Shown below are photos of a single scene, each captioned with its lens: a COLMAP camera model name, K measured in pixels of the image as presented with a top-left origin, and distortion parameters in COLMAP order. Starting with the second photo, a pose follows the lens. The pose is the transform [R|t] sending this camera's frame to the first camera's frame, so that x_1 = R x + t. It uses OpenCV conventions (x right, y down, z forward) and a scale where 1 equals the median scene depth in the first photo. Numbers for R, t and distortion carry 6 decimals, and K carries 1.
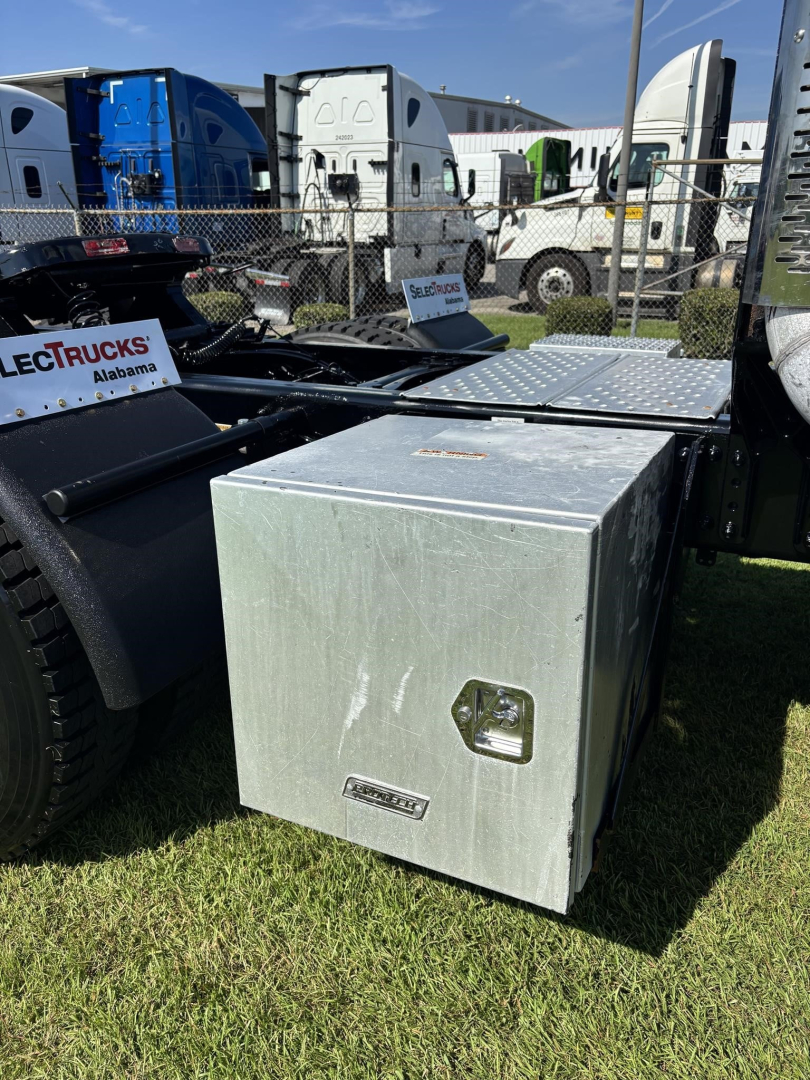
lens RADIAL K [[815.2, 0, 405.0], [0, 815.2, 540.0], [0, 0, 1]] dist [0.046463, -0.047640]
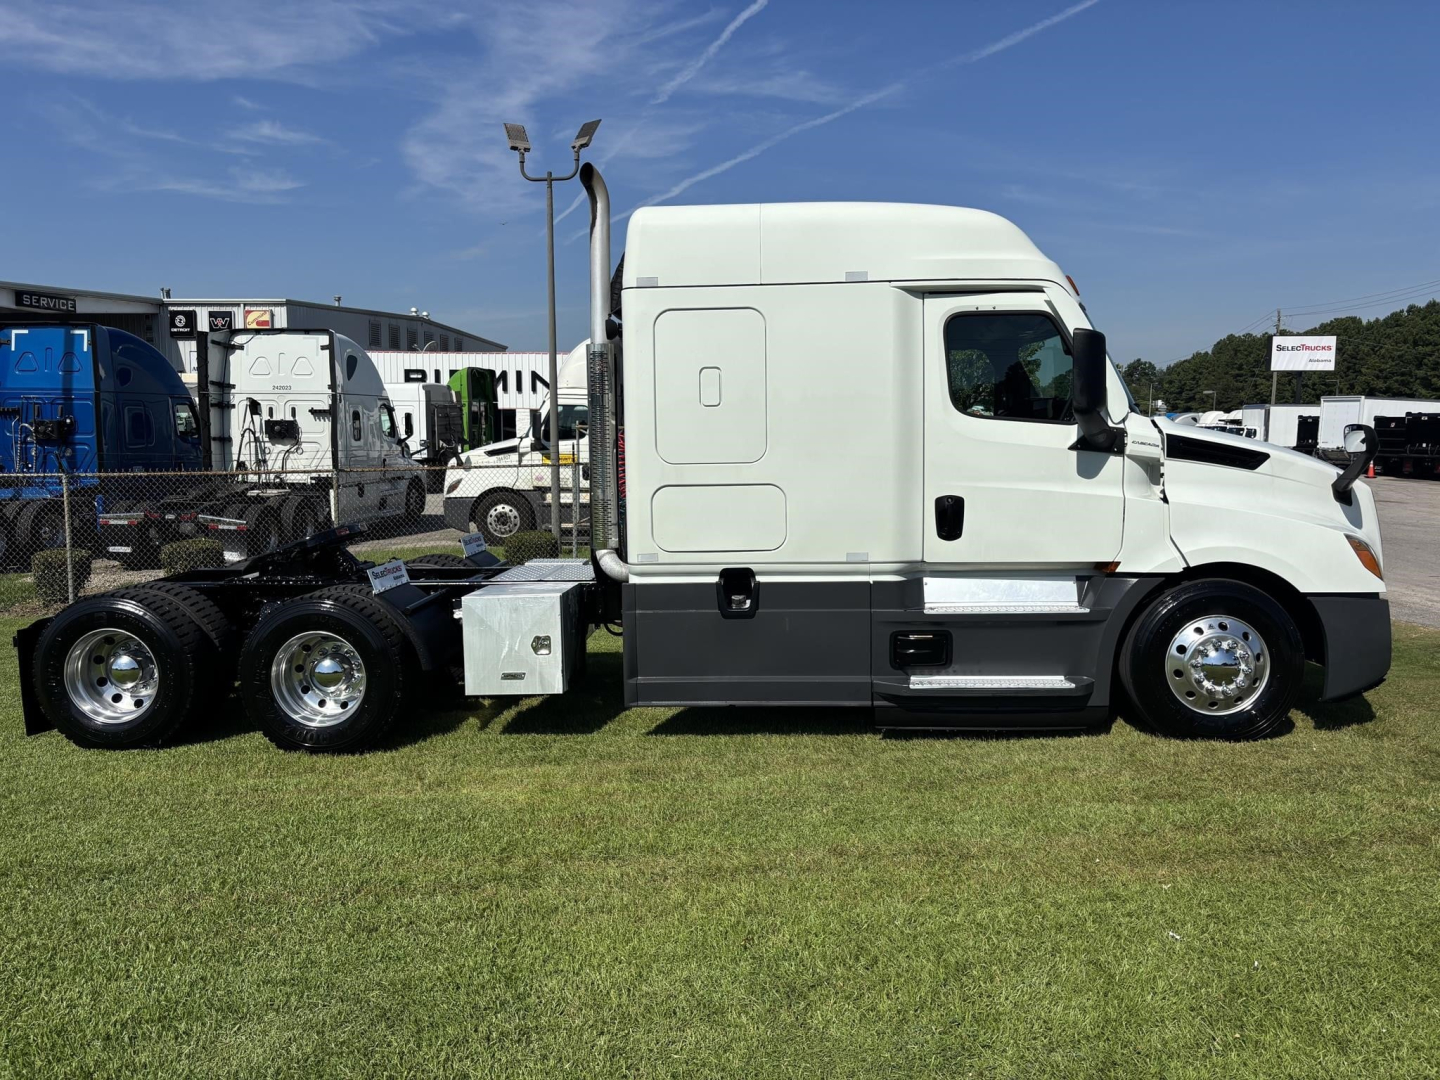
lens RADIAL K [[1128.8, 0, 713.2], [0, 1128.8, 540.8], [0, 0, 1]] dist [0.057832, -0.062369]
pose [[0.928961, -0.039052, 0.368113, -0.104415], [0.135185, 0.961528, -0.239143, 0.106006], [-0.344612, 0.271917, 0.898501, -0.409508]]
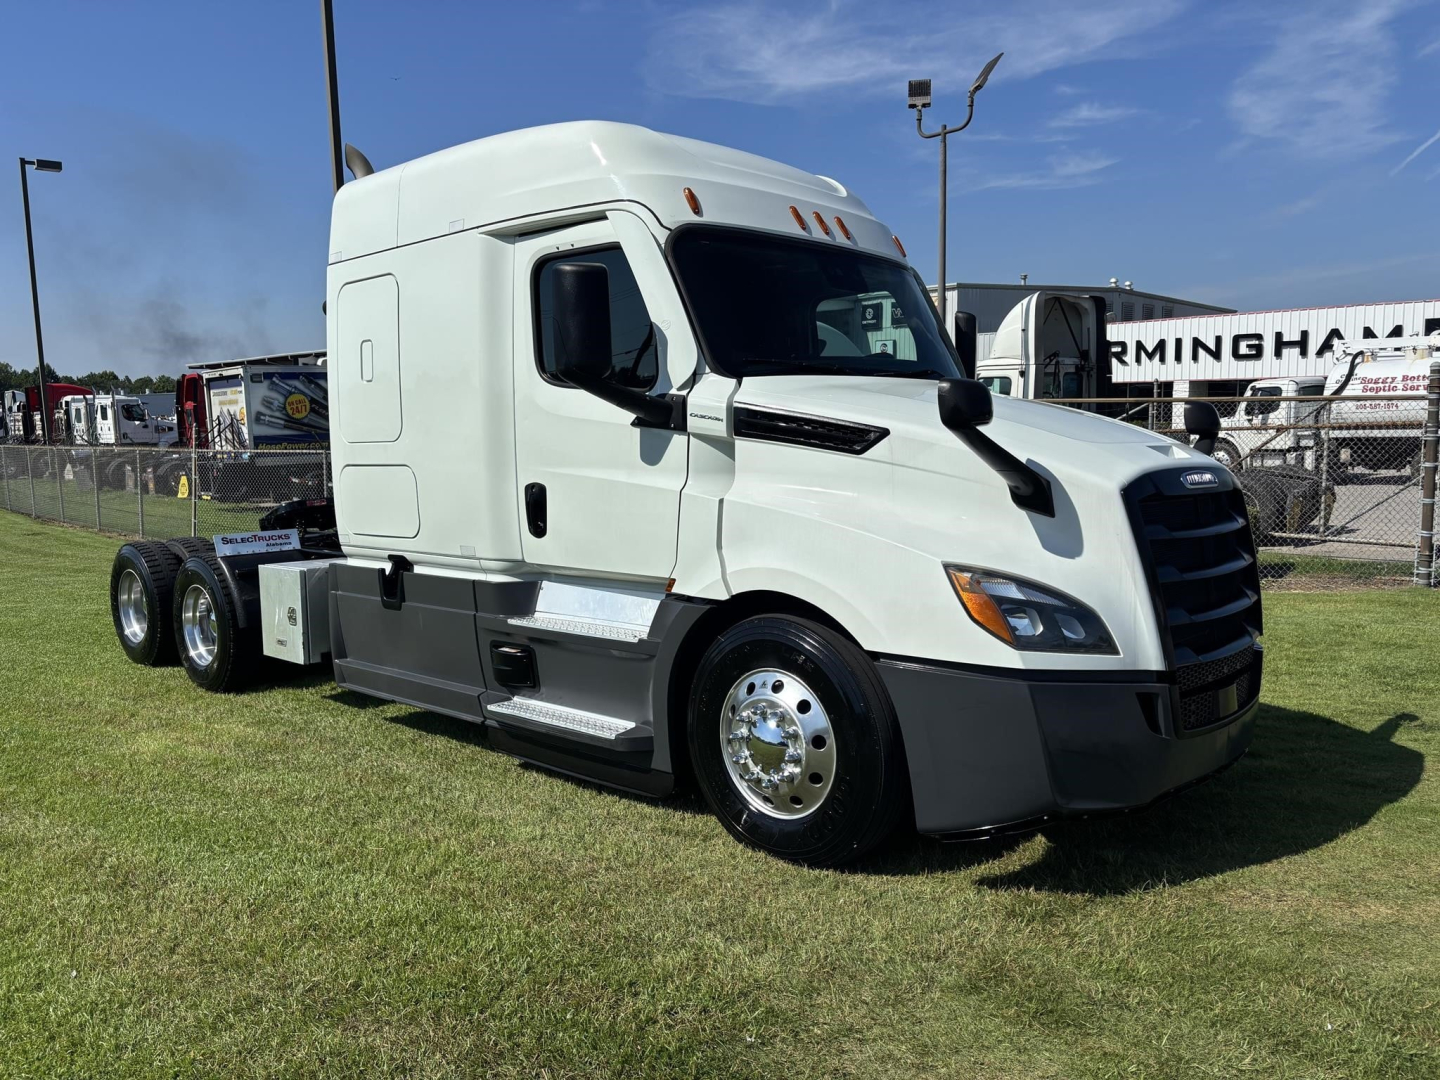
lens RADIAL K [[1128.8, 0, 713.2], [0, 1128.8, 540.8], [0, 0, 1]] dist [0.057832, -0.062369]
pose [[0.944912, 0.012278, -0.327094, 0.370673], [-0.094538, 0.966946, -0.236807, 0.092253], [0.313375, 0.254685, 0.914840, -0.350772]]
